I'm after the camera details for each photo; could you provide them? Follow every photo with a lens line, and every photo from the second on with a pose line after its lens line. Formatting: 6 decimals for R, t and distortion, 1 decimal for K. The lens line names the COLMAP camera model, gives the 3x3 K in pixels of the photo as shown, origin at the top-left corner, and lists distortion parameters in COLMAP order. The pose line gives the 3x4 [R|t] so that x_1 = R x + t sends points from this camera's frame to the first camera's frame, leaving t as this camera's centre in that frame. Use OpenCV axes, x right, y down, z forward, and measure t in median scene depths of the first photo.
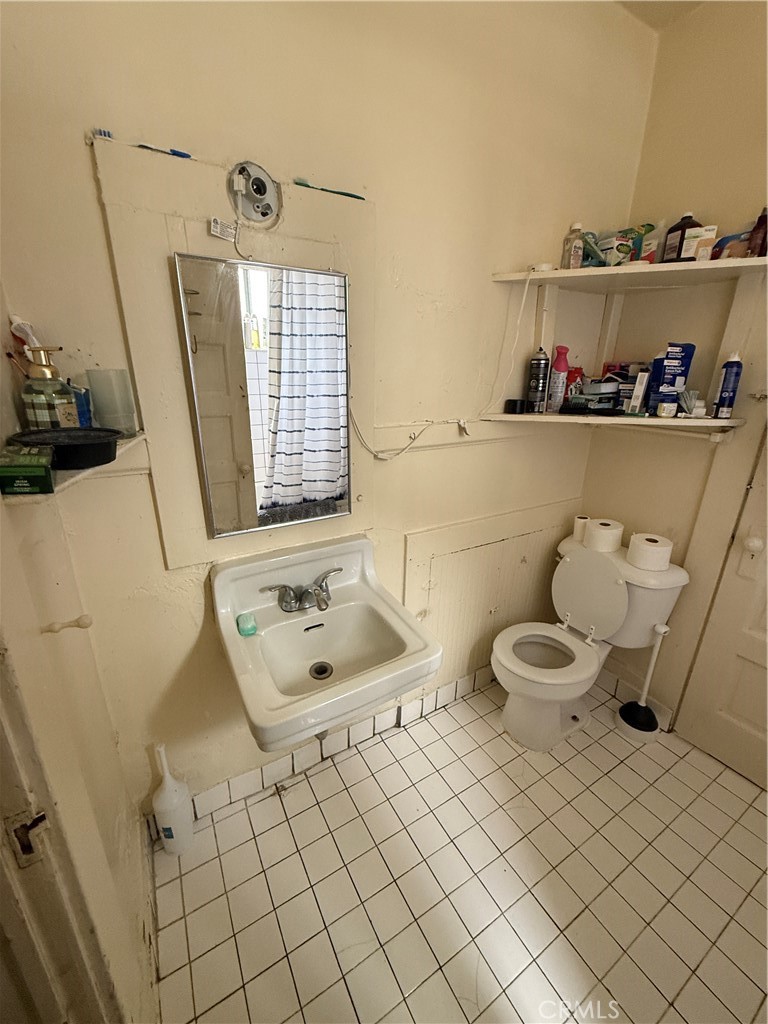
lens RADIAL K [[408.0, 0, 379.9], [0, 408.0, 508.7], [0, 0, 1]] dist [-0.001610, 0.000101]
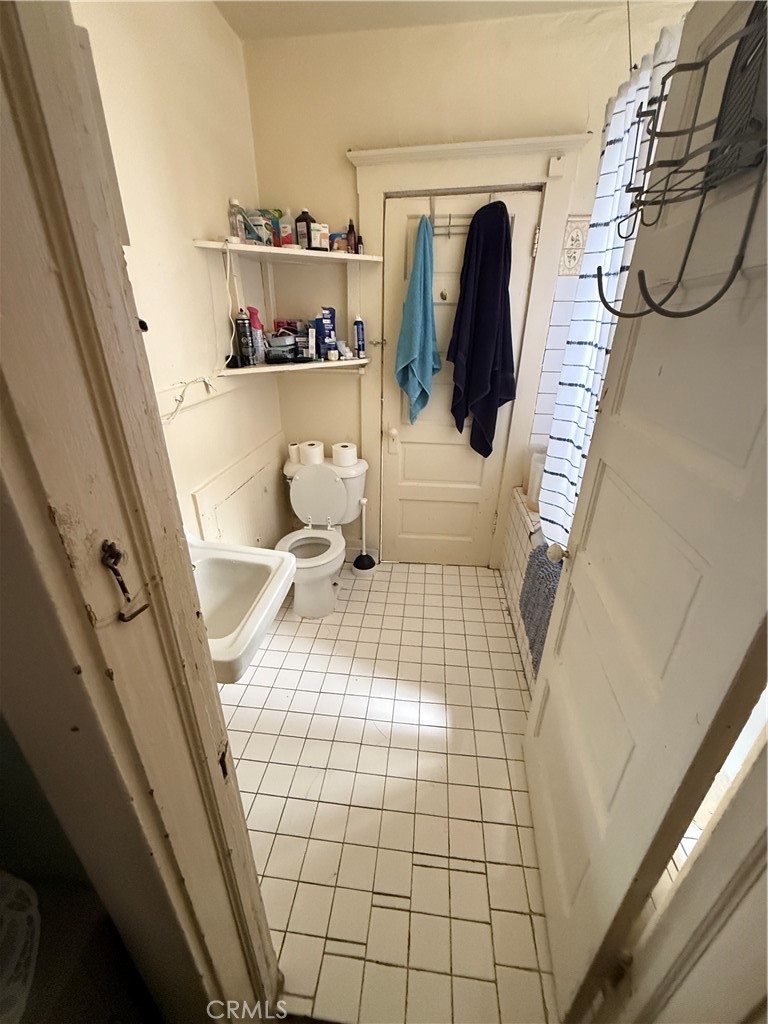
lens RADIAL K [[408.0, 0, 381.7], [0, 408.0, 509.2], [0, 0, 1]] dist [-0.001610, 0.000101]
pose [[0.602869, -0.343575, 0.720073, -0.414326], [0.254110, 0.938214, 0.234909, -0.022587], [-0.756292, 0.041359, 0.652926, -0.061115]]
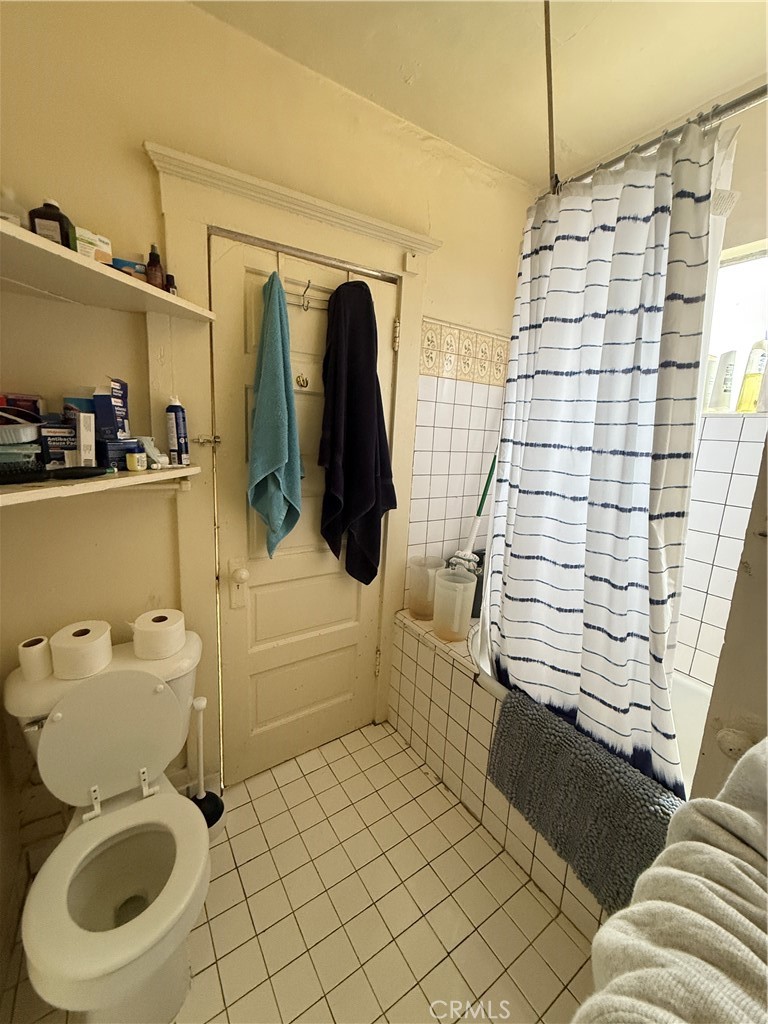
lens RADIAL K [[408.0, 0, 382.2], [0, 408.0, 509.4], [0, 0, 1]] dist [-0.001610, 0.000101]
pose [[-0.057365, -0.204035, 0.977281, -0.102762], [0.269370, 0.939425, 0.211943, -0.186122], [-0.961327, 0.275409, 0.001070, 0.544171]]
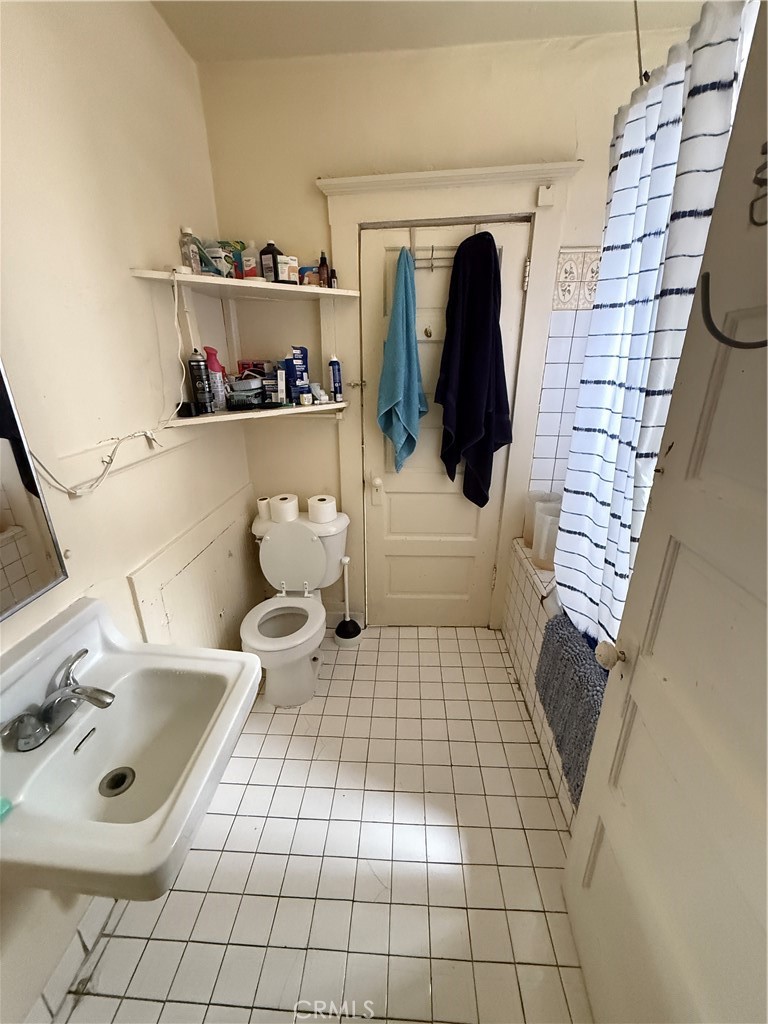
lens RADIAL K [[408.0, 0, 382.1], [0, 408.0, 509.5], [0, 0, 1]] dist [-0.001610, 0.000101]
pose [[0.553069, -0.300841, 0.776923, -0.253664], [0.276647, 0.945932, 0.169347, -0.062391], [-0.785863, 0.121273, 0.606392, 0.071974]]
